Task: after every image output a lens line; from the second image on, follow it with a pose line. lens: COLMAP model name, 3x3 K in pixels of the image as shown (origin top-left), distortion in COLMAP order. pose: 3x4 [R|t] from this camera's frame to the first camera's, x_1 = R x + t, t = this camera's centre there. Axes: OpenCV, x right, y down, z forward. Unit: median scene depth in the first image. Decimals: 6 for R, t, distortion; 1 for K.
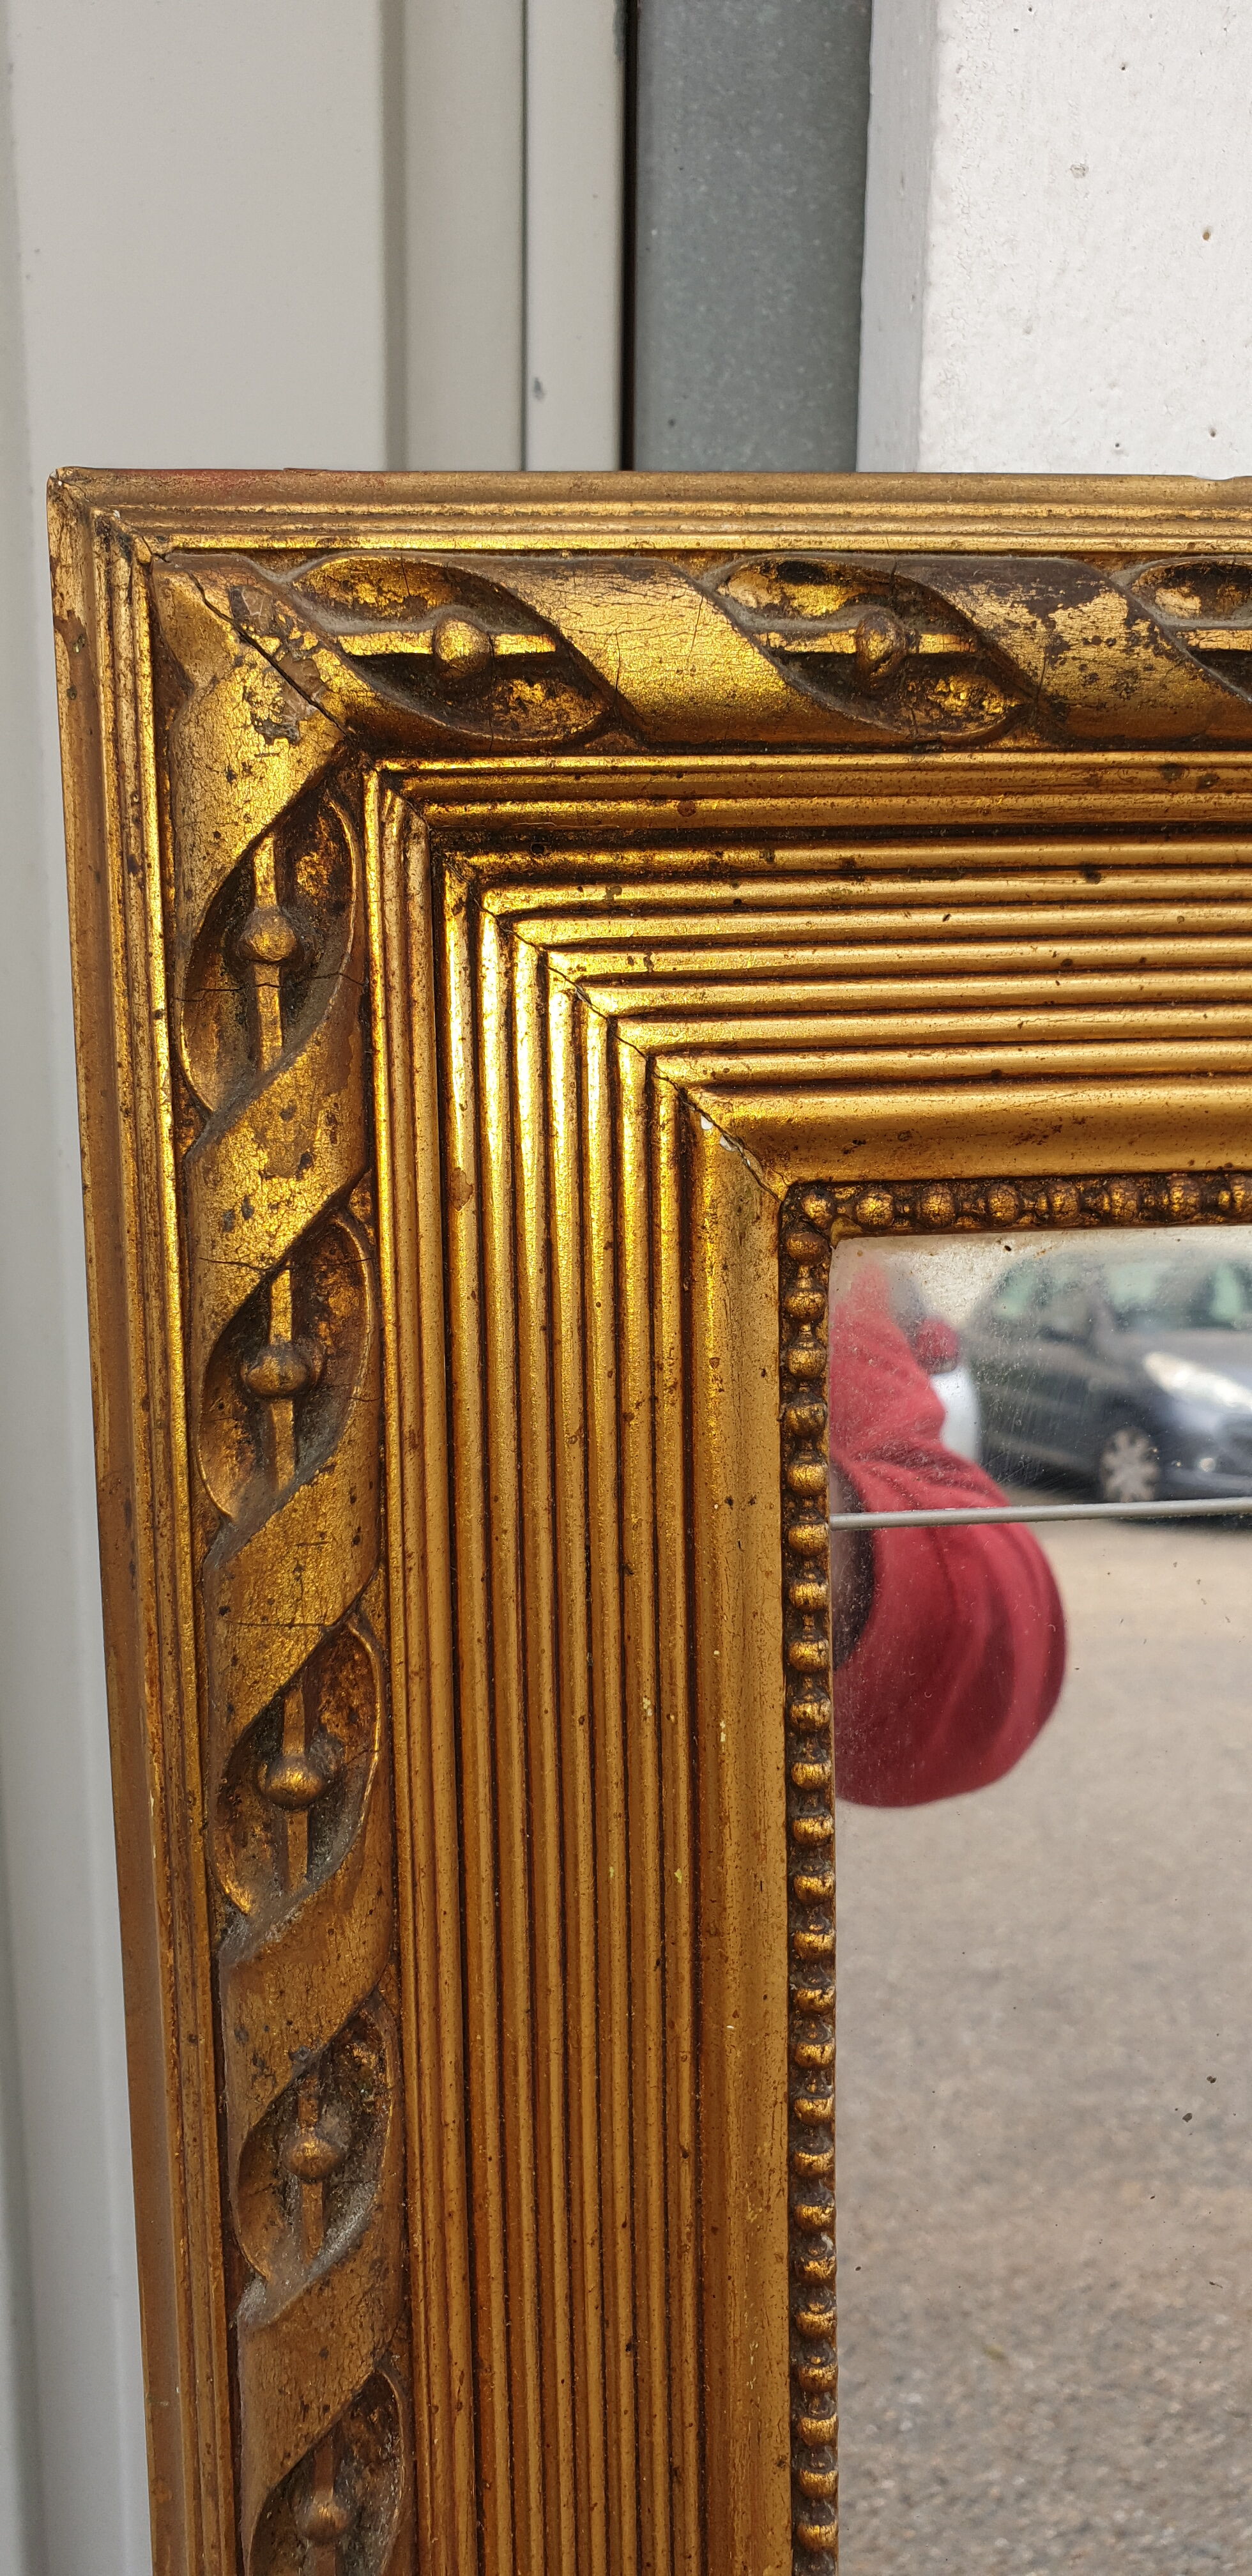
lens RADIAL K [[2179.1, 0, 643.6], [0, 2179.1, 1278.2], [0, 0, 1]] dist [0.064365, -0.018279]
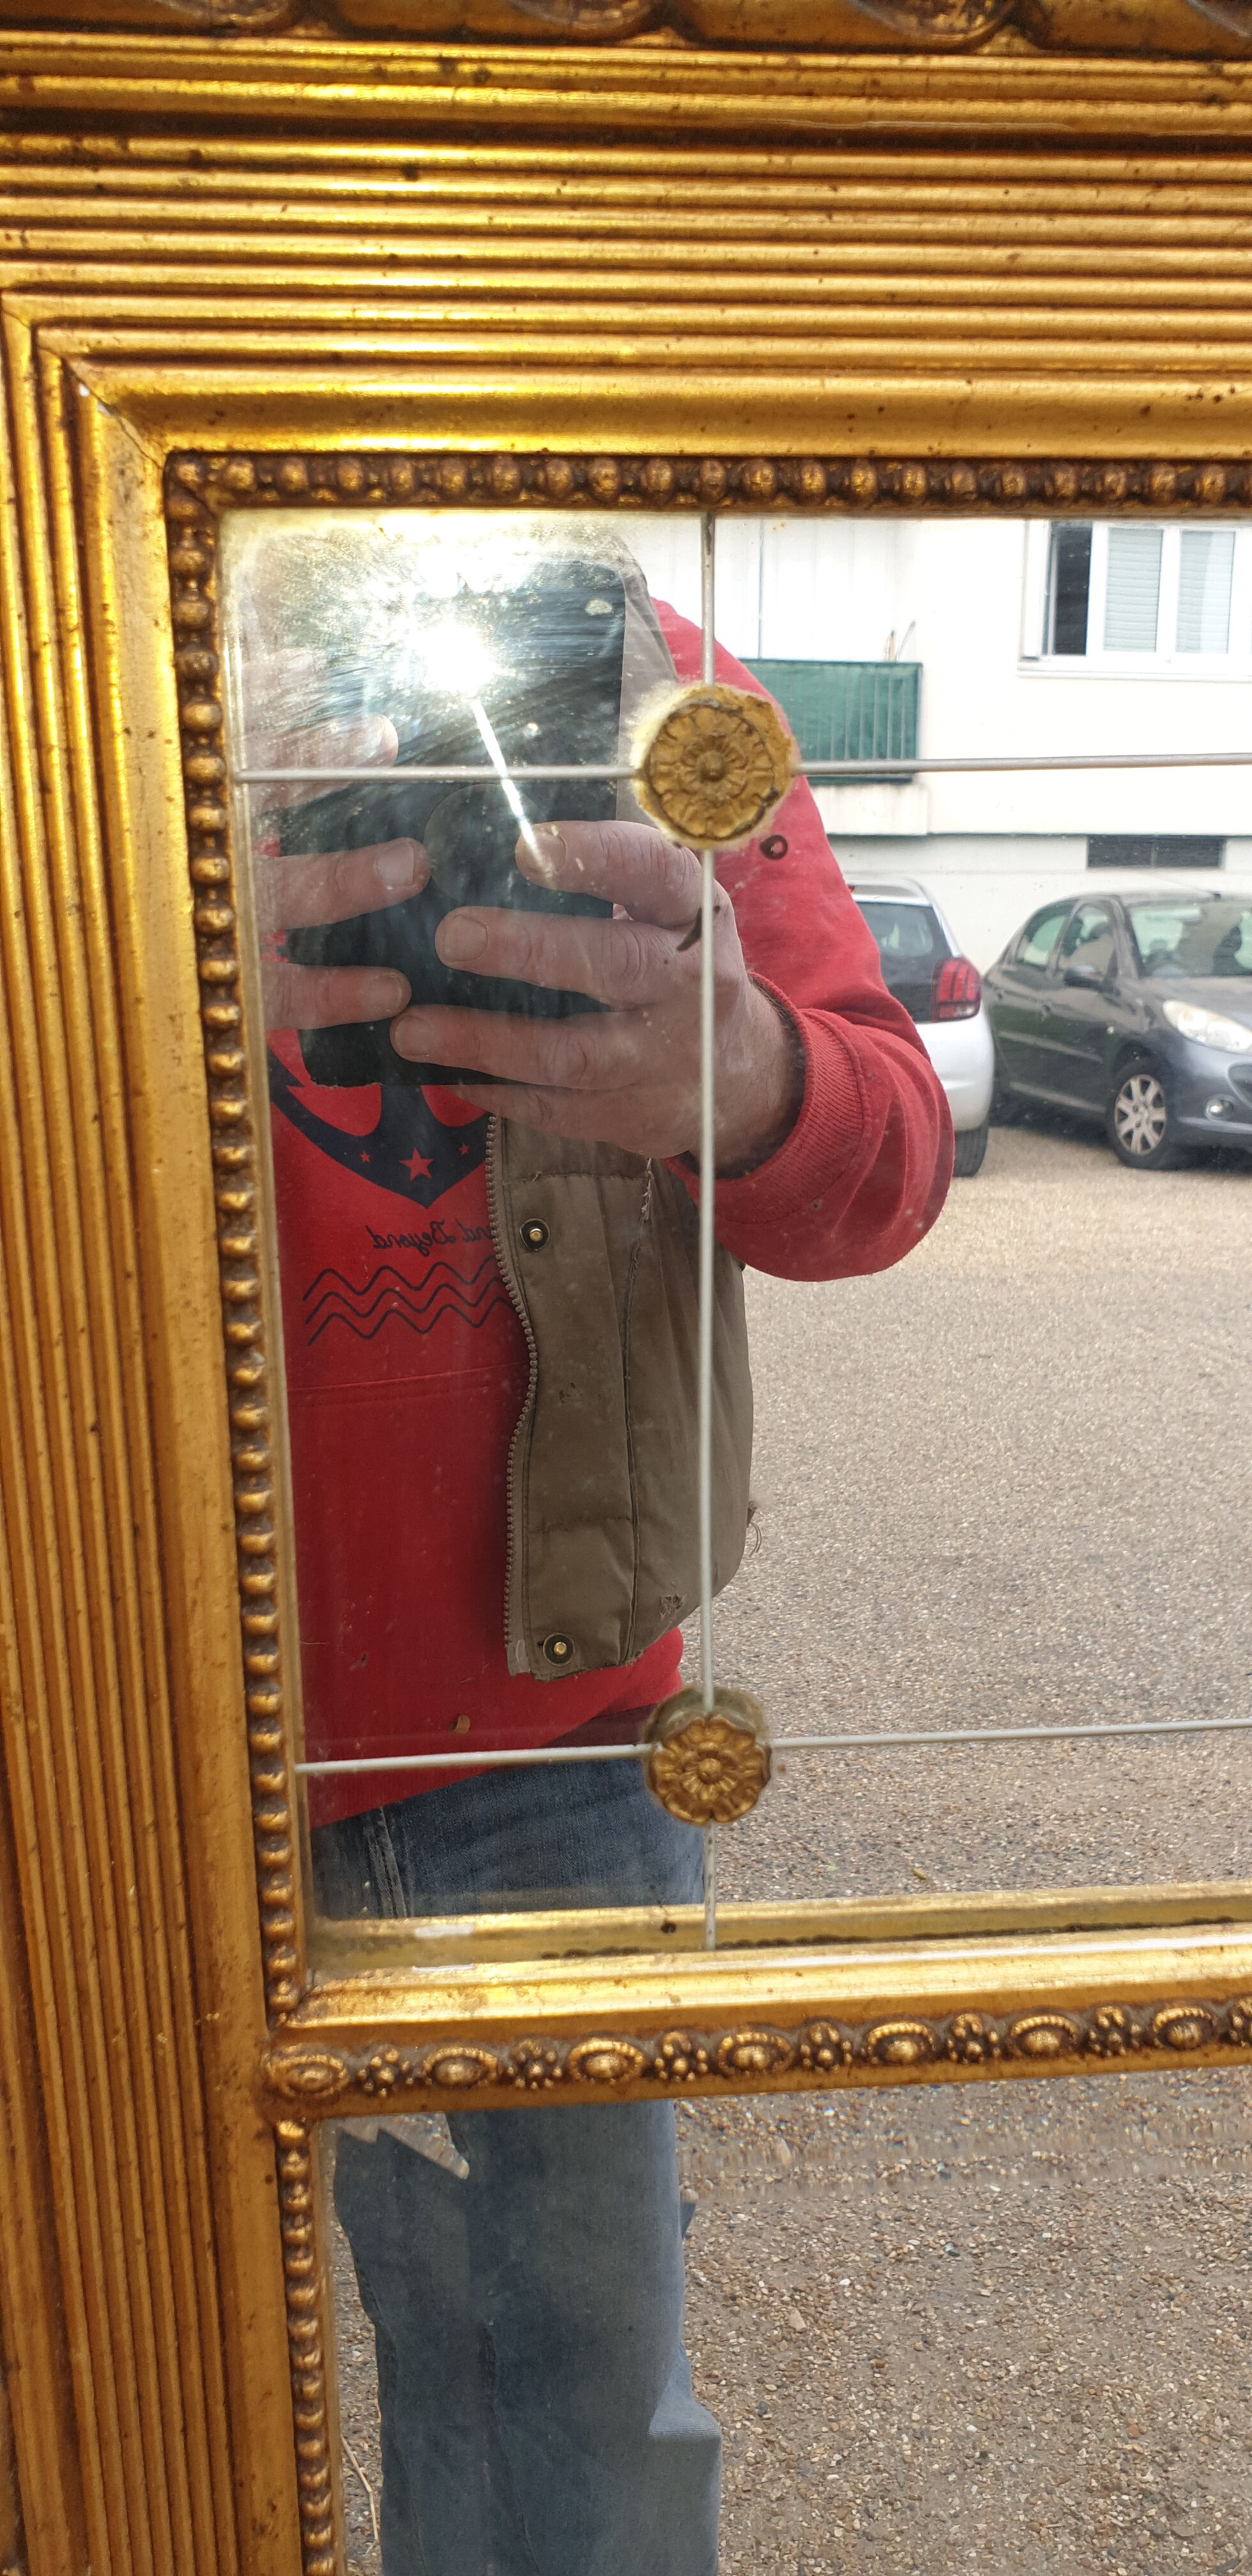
lens RADIAL K [[2179.1, 0, 696.1], [0, 2179.1, 1280.7], [0, 0, 1]] dist [0.064365, -0.018279]
pose [[0.998929, 0.025951, -0.038308, 0.386874], [-0.020561, 0.990644, 0.134917, 0.221343], [0.041451, -0.133985, 0.990116, -0.225687]]
